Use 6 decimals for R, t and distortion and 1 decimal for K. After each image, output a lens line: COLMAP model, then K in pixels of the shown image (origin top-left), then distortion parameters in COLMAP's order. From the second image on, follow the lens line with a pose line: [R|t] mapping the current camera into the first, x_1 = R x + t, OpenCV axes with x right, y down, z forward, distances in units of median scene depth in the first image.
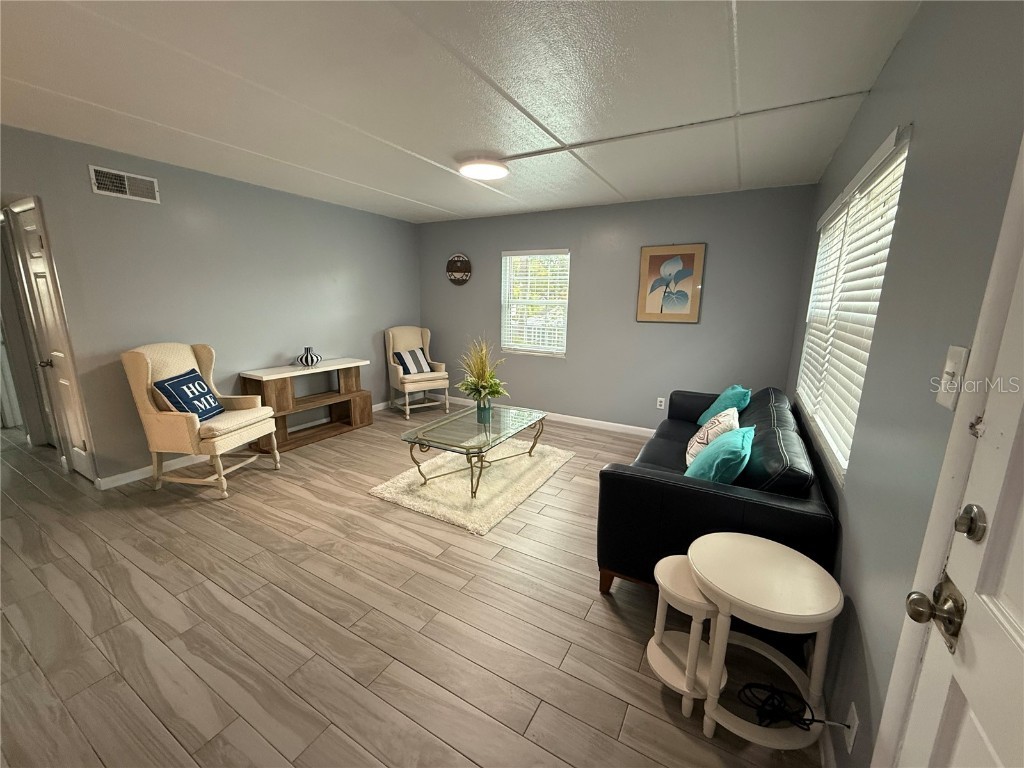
lens RADIAL K [[408.6, 0, 509.5], [0, 408.6, 384.1], [0, 0, 1]] dist [0.001281, -0.000086]
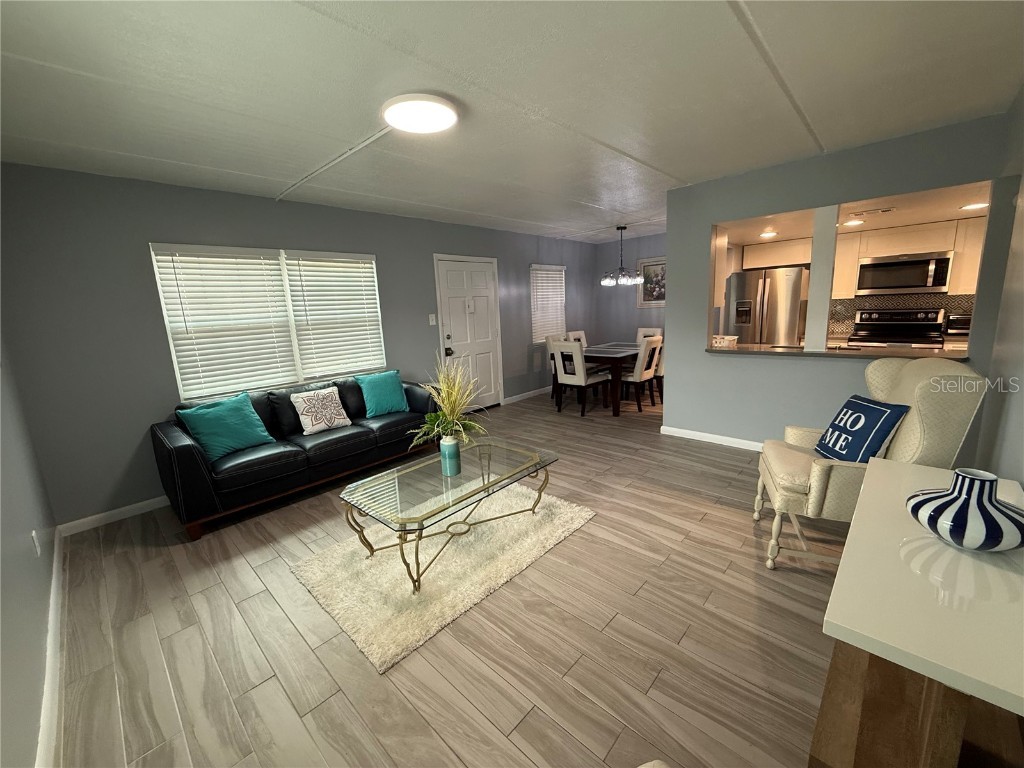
lens RADIAL K [[413.2, 0, 518.2], [0, 413.2, 380.6], [0, 0, 1]] dist [0.010259, 0.000045]
pose [[-0.977300, -0.006030, 0.211774, -0.401006], [0.075920, 0.923240, 0.376648, -0.396242], [-0.197790, 0.384176, -0.901825, 1.898916]]
